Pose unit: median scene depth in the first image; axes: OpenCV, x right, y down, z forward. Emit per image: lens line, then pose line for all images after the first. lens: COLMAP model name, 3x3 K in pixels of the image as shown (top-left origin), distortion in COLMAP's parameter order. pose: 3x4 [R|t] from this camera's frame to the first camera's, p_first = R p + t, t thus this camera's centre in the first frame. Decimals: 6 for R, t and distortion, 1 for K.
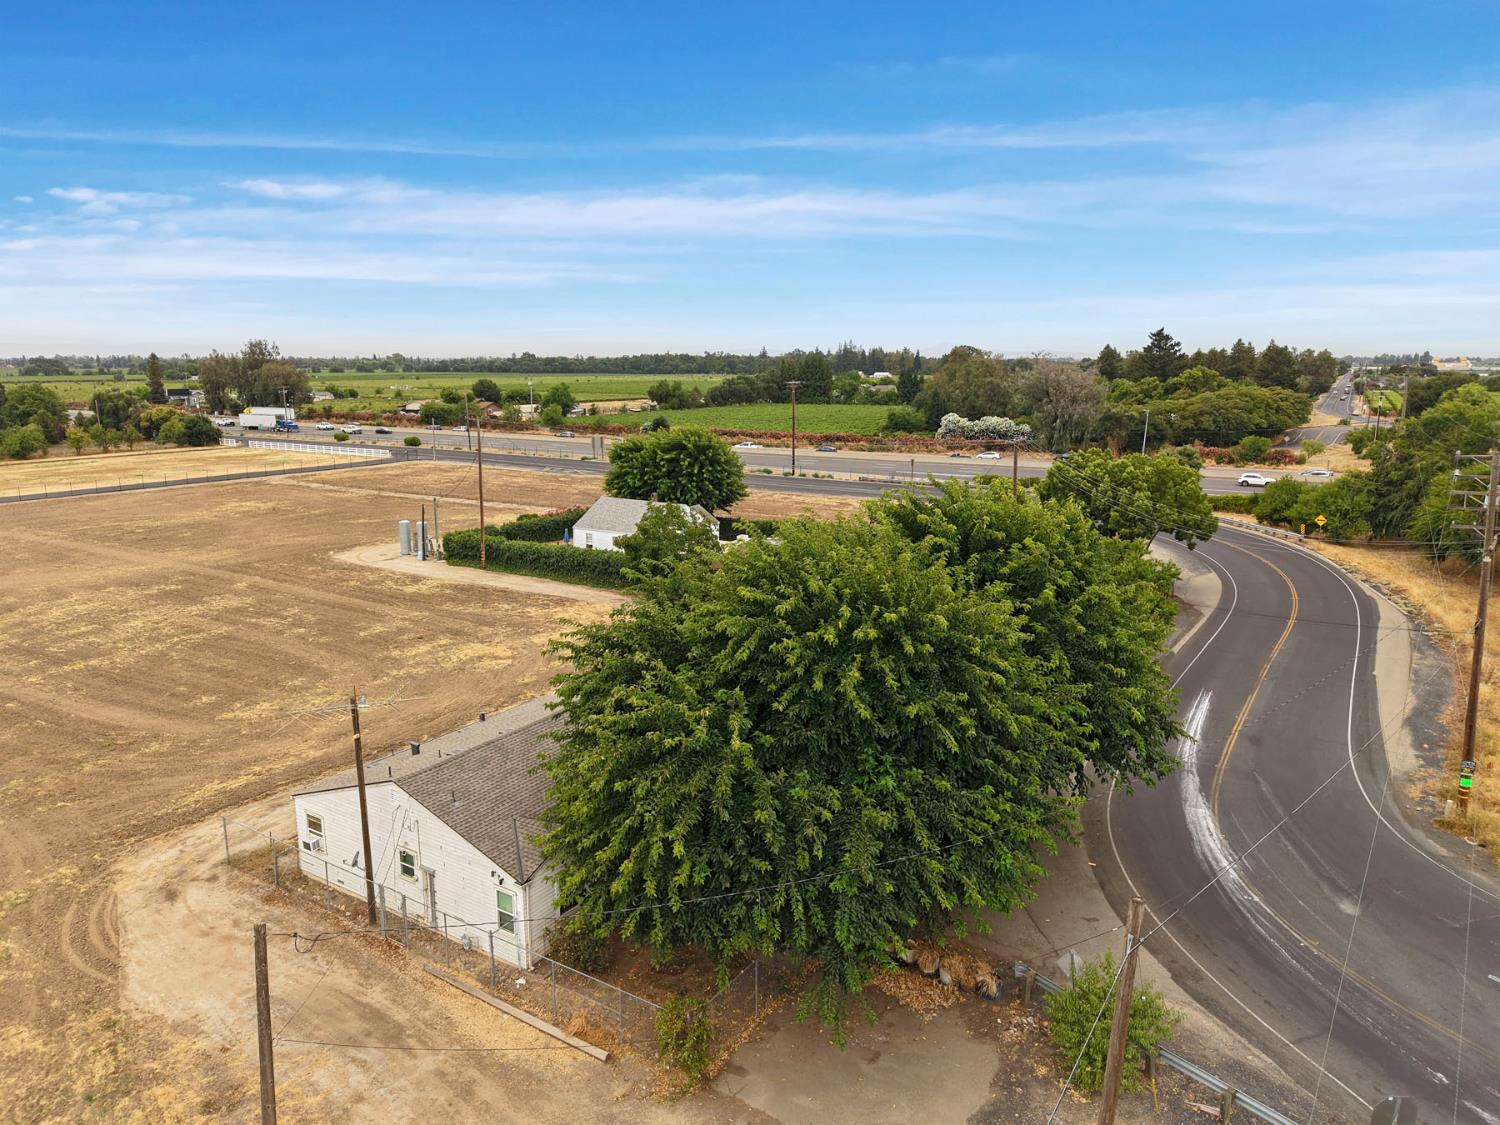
lens RADIAL K [[999.3, 0, 752.5], [0, 999.3, 498.7], [0, 0, 1]] dist [0.002588, 0.001332]
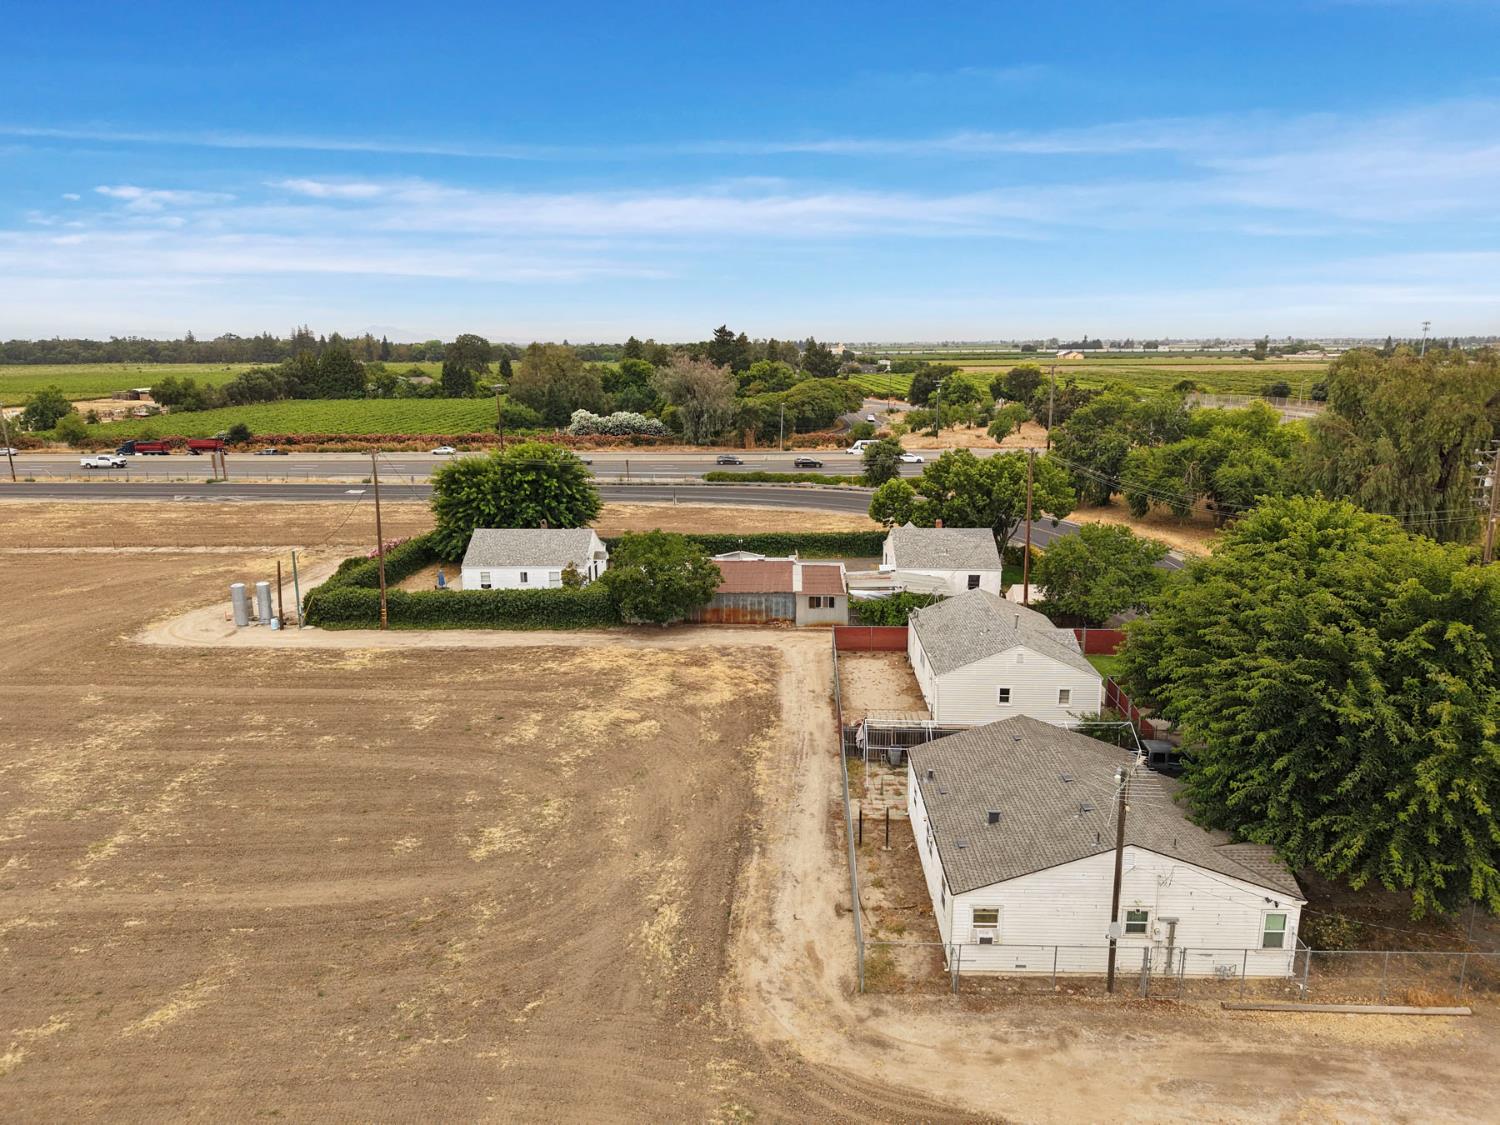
lens RADIAL K [[1000.5, 0, 752.0], [0, 1000.5, 561.8], [0, 0, 1]] dist [0.033425, -0.035729]
pose [[0.858337, -0.112063, 0.500700, -0.583605], [0.073759, 0.992671, 0.095730, -0.059003], [-0.507758, -0.045237, 0.860311, 0.178807]]
